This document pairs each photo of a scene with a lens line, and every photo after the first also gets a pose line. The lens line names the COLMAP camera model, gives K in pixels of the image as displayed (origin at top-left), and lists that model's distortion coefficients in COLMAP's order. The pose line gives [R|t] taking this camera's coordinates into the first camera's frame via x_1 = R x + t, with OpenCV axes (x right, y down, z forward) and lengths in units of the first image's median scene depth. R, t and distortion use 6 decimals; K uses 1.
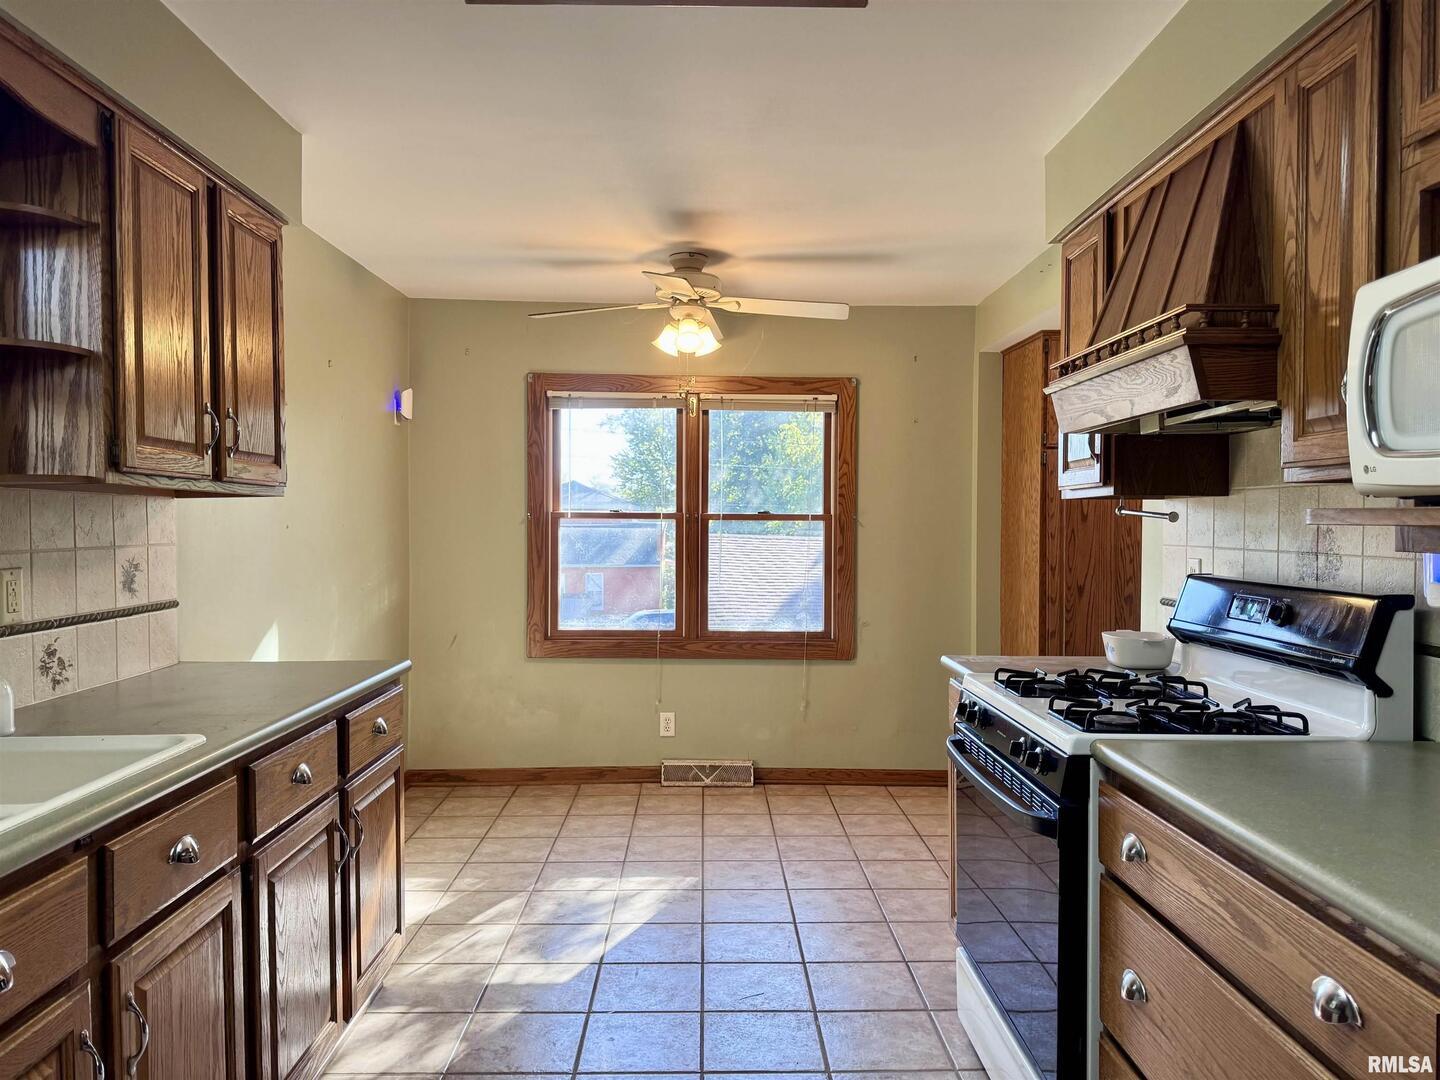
lens RADIAL K [[990.9, 0, 720.0], [0, 990.9, 540.0], [0, 0, 1]] dist [0.130238, -0.123540]
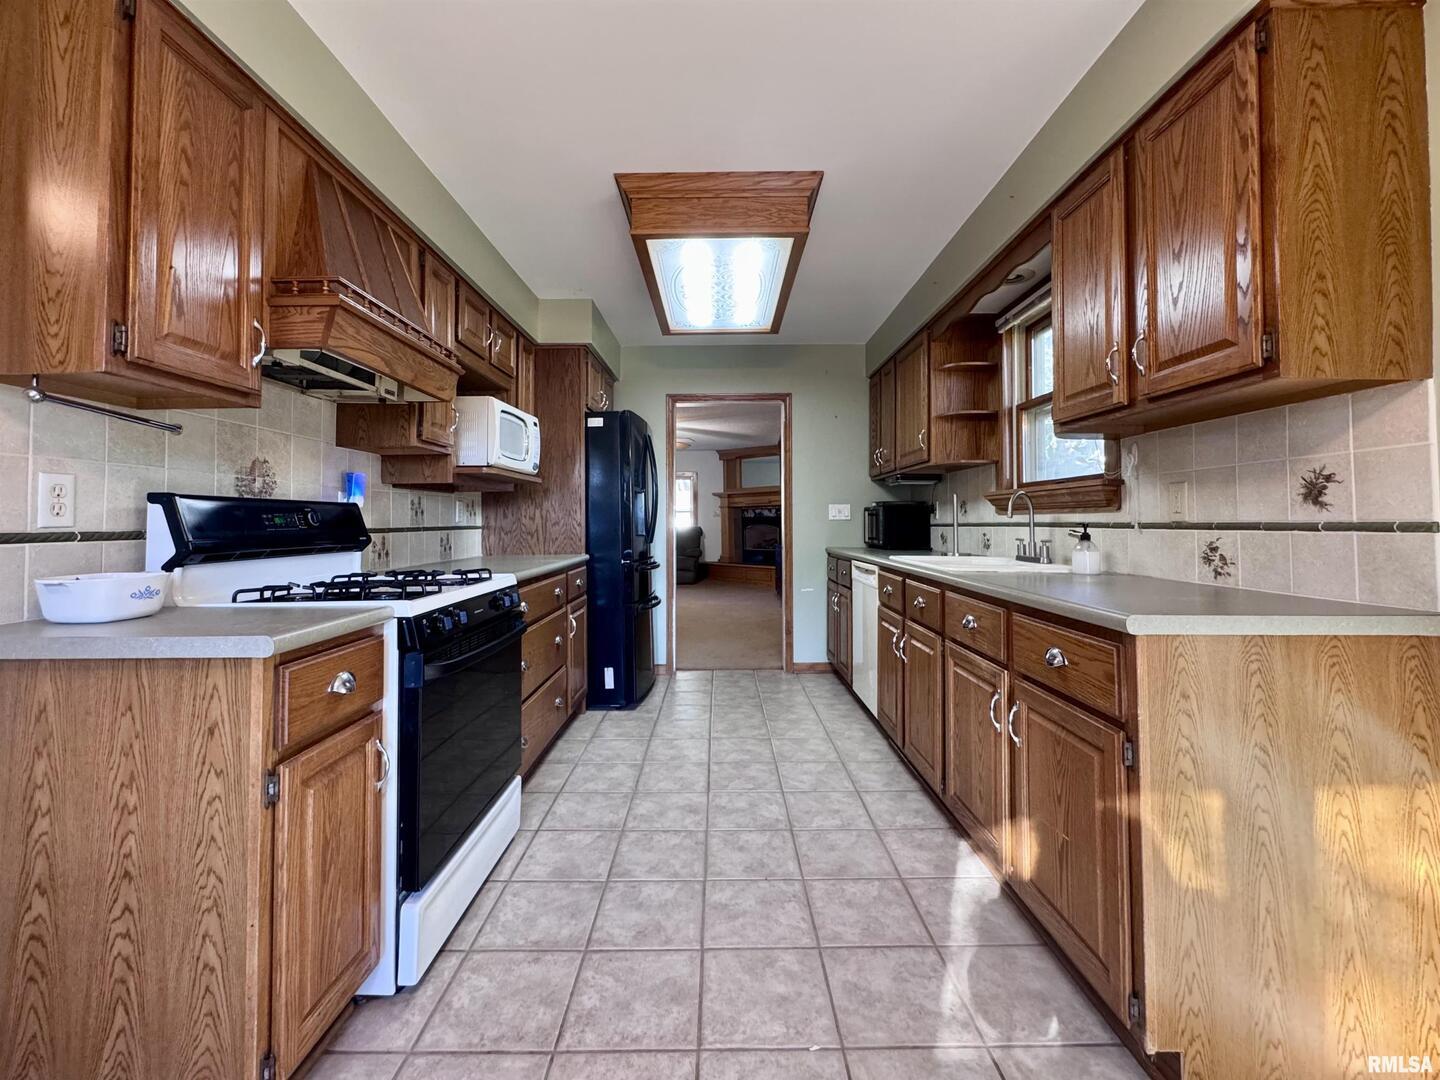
lens RADIAL K [[623.4, 0, 712.7], [0, 623.4, 499.6], [0, 0, 1]] dist [0.001419, 0.000243]
pose [[-0.999361, 0.004813, 0.035405, -0.058693], [0.004164, 0.999822, -0.018380, 0.060540], [-0.035488, -0.018221, -0.999204, 1.787603]]
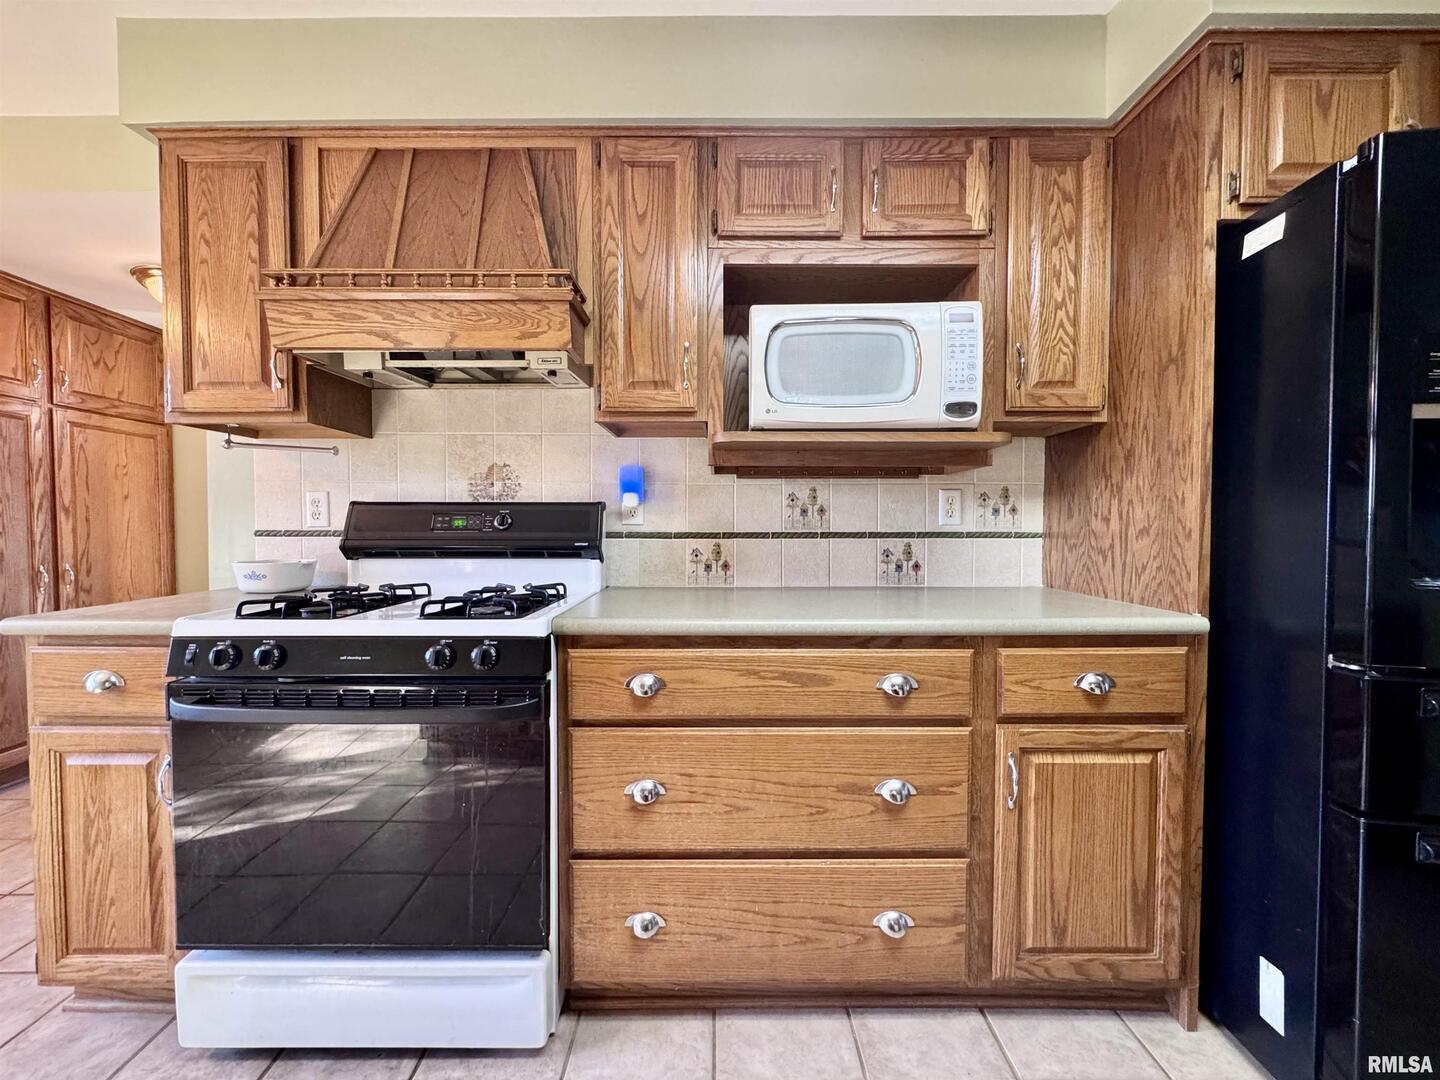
lens RADIAL K [[580.5, 0, 720.0], [0, 580.5, 540.0], [0, 0, 1]] dist [-0.001916, -0.000132]
pose [[0.021776, -0.034345, 0.999173, -0.231884], [0.014954, 0.999309, 0.034023, 0.071976], [-0.999651, 0.014201, 0.022274, 0.650089]]
